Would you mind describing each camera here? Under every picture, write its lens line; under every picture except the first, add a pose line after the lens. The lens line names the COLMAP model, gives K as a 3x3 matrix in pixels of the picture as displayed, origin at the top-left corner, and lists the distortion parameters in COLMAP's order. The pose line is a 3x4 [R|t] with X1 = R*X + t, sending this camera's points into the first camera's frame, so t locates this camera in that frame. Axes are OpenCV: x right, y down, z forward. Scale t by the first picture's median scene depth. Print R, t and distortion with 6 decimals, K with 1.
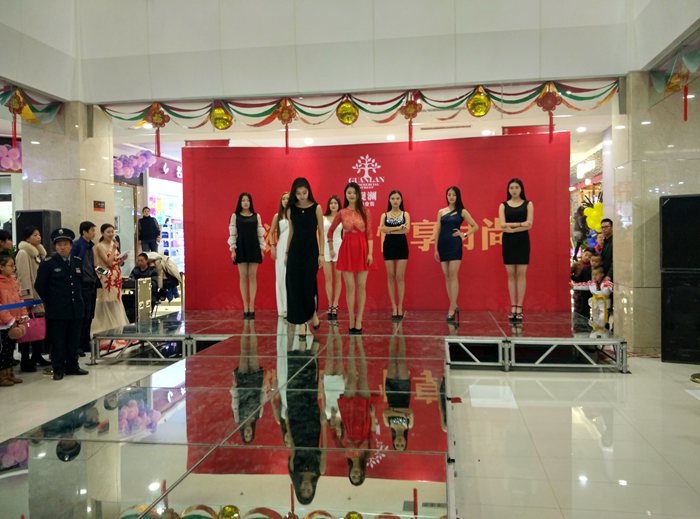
lens RADIAL K [[570.2, 0, 351.1], [0, 570.2, 251.9], [0, 0, 1]] dist [0.152436, -0.322525]
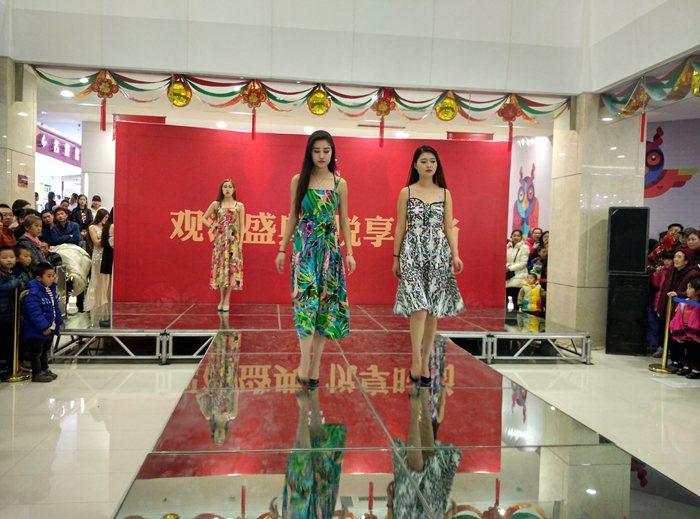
lens RADIAL K [[570.2, 0, 351.1], [0, 570.2, 251.9], [0, 0, 1]] dist [0.152436, -0.322525]
pose [[0.964369, 0.034263, 0.262332, -0.209696], [-0.038104, 0.999228, 0.009567, -0.000167], [-0.261802, -0.019222, 0.964930, 0.035420]]
